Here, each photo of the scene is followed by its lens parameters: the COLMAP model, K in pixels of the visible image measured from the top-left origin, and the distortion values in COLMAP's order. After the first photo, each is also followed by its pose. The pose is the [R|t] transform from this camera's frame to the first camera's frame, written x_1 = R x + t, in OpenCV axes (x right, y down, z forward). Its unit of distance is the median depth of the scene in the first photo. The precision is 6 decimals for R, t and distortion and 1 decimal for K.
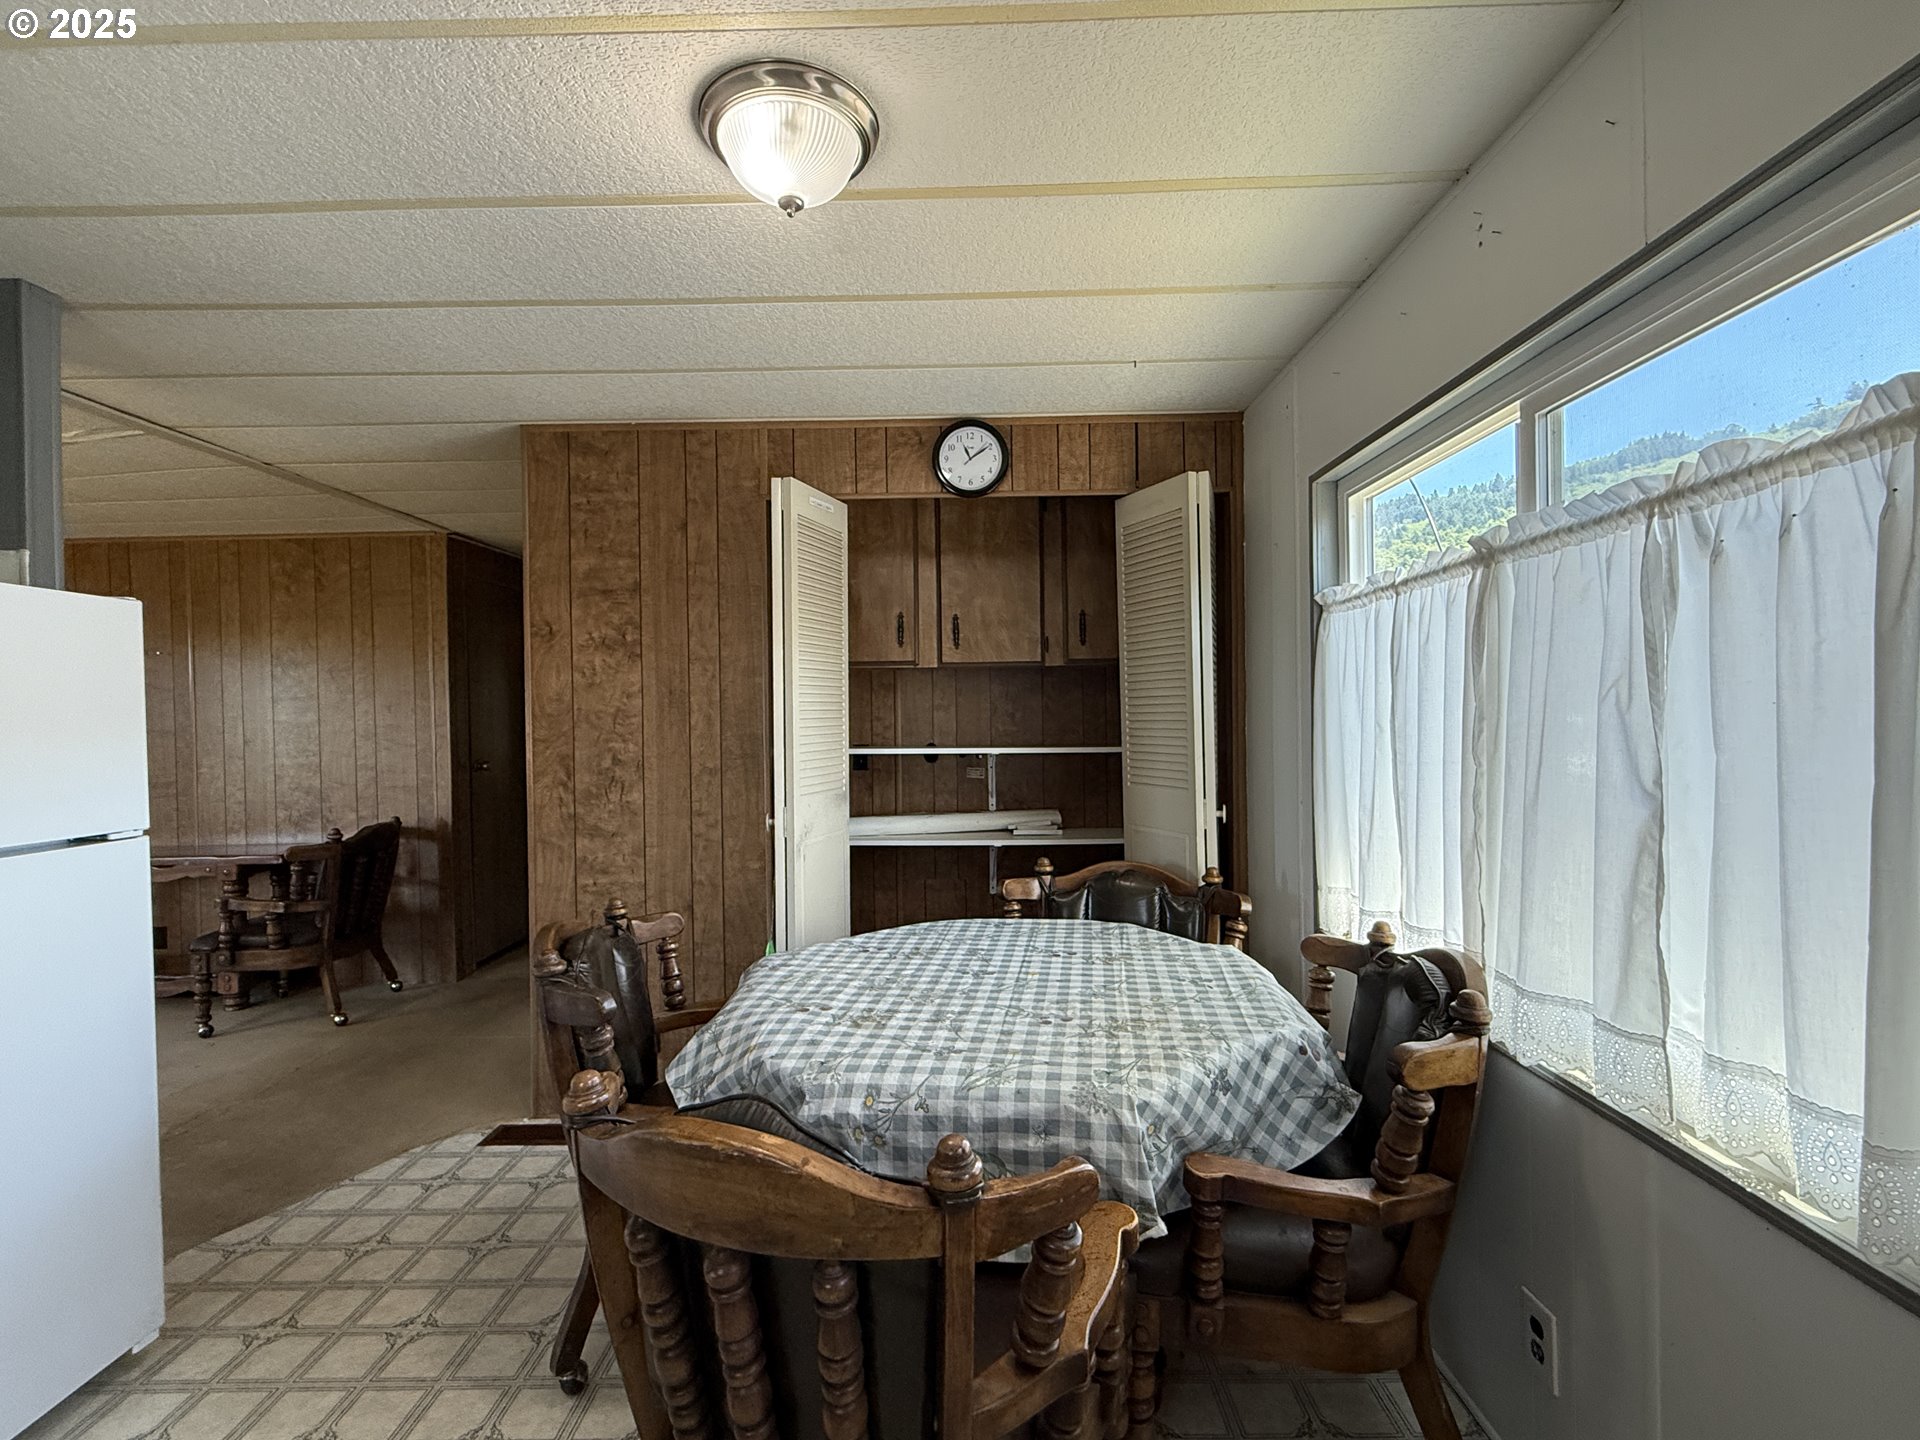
lens RADIAL K [[870.9, 0, 960.0], [0, 870.9, 720.0], [0, 0, 1]] dist [0.000634, -0.001353]
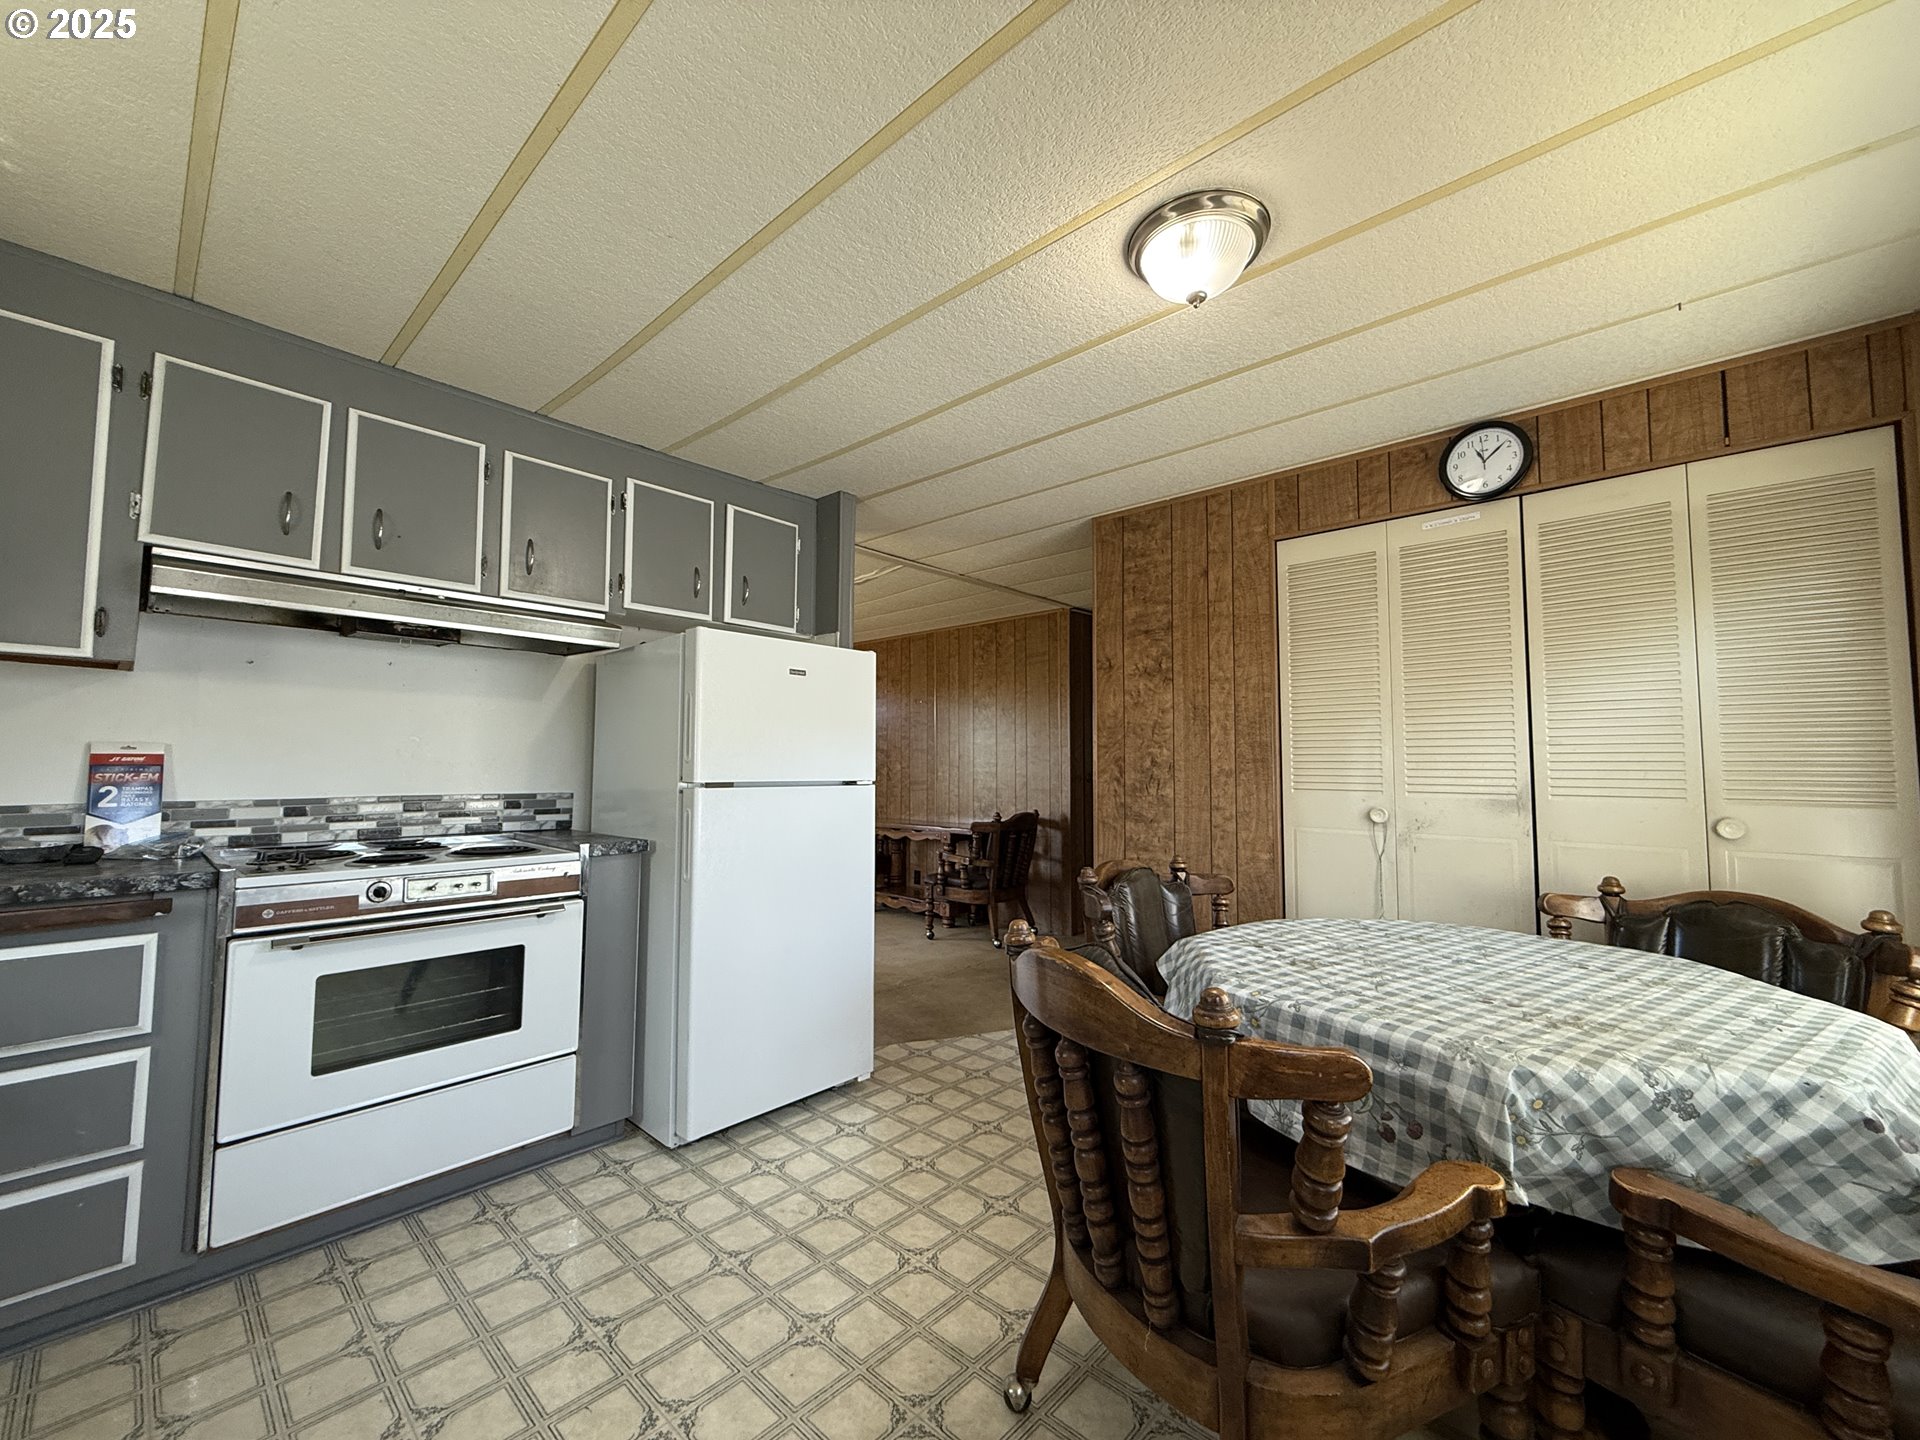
lens RADIAL K [[765.2, 0, 960.0], [0, 765.2, 720.0], [0, 0, 1]] dist [0.001493, -0.000134]
pose [[0.743010, -0.021537, -0.668934, 0.144567], [-0.019929, 0.998327, -0.054277, 0.050824], [0.668984, 0.053659, 0.741337, -0.023520]]
